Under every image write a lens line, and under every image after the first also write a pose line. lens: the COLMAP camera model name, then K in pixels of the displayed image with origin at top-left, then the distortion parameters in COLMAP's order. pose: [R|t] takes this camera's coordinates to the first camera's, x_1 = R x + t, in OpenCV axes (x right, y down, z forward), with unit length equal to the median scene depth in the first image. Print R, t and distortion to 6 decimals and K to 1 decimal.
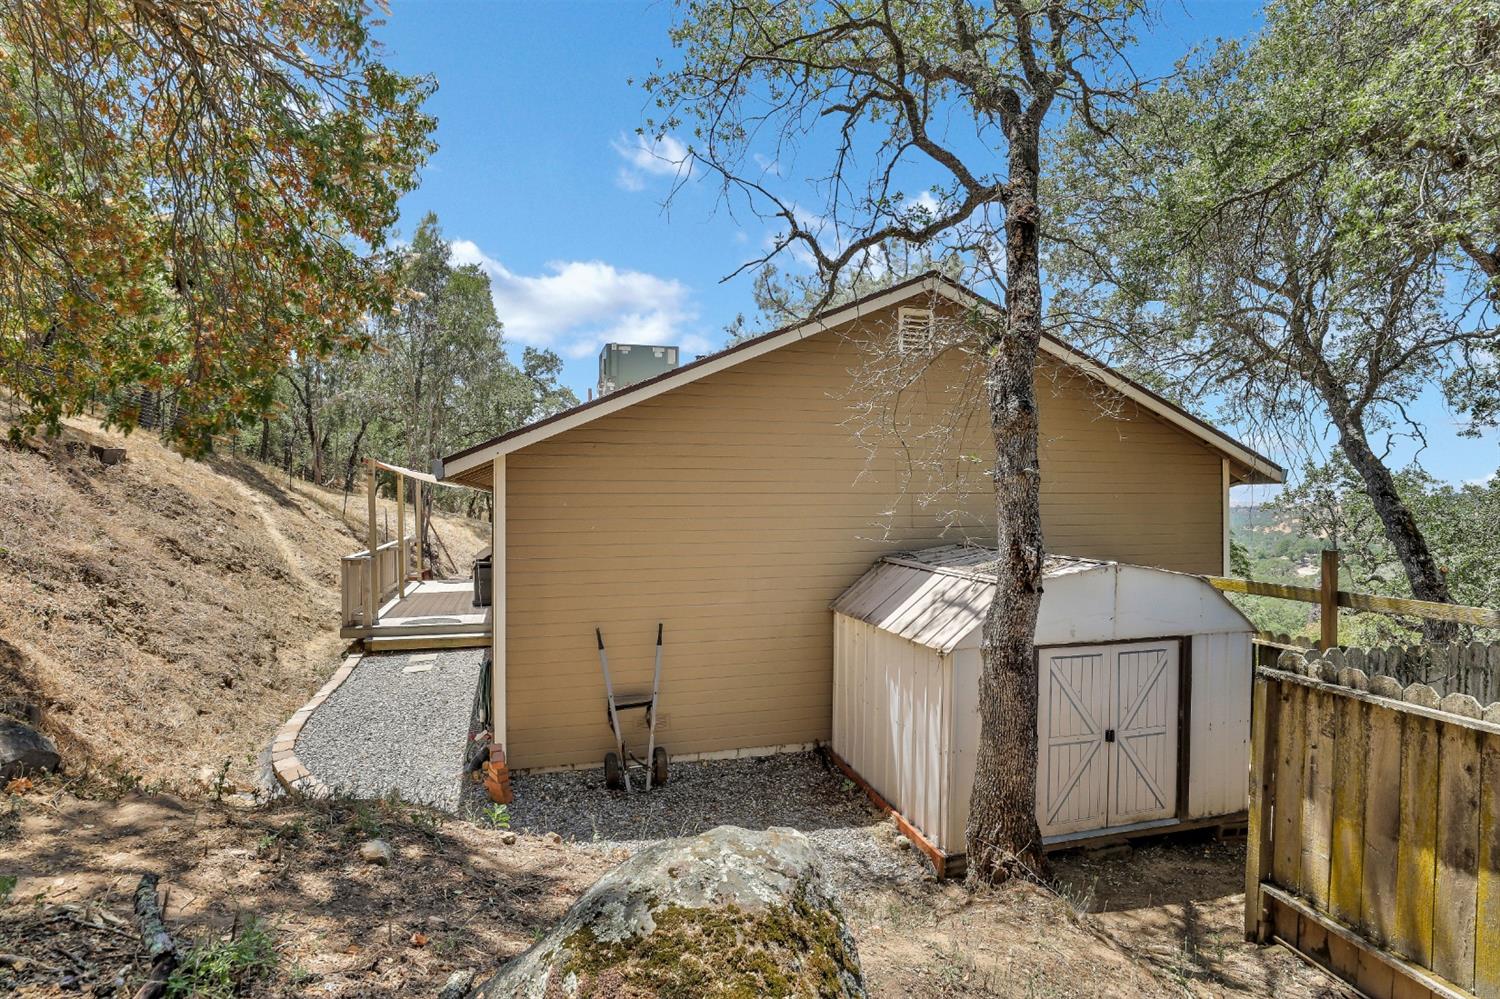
lens RADIAL K [[887.3, 0, 762.2], [0, 887.3, 488.8], [0, 0, 1]] dist [-0.006770, 0.005085]
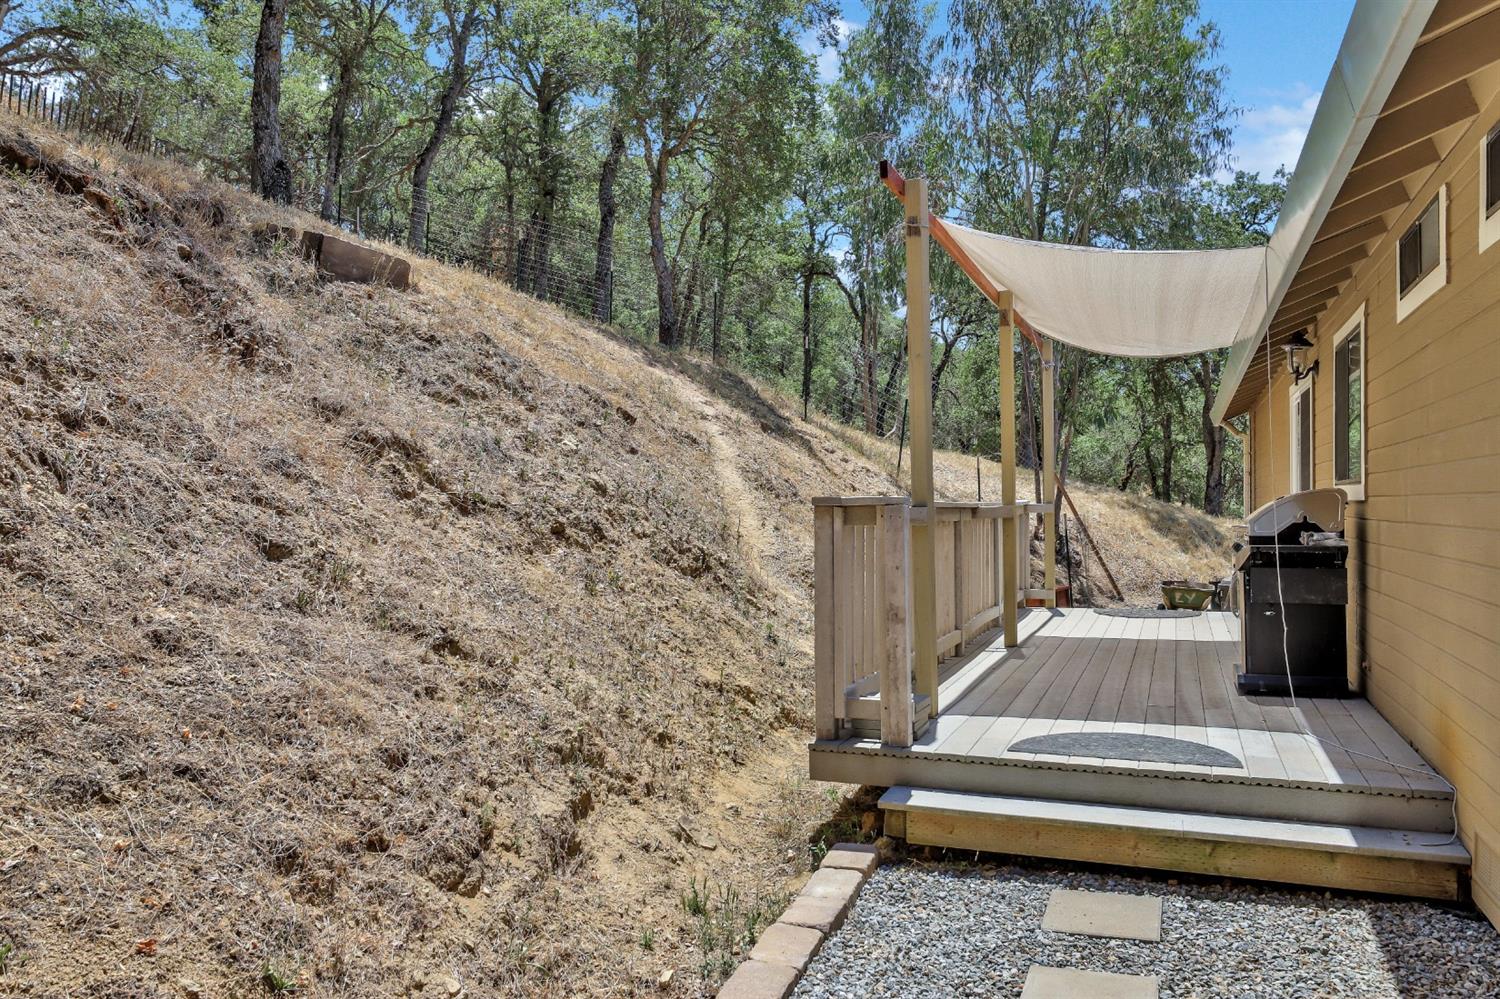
lens RADIAL K [[1179.6, 0, 749.4], [0, 1179.6, 492.1], [0, 0, 1]] dist [-0.007658, -0.002006]
pose [[0.824590, -0.003691, -0.565719, -0.244659], [-0.002050, 0.999953, -0.009512, 0.070913], [0.565728, 0.009003, 0.824543, 0.596620]]
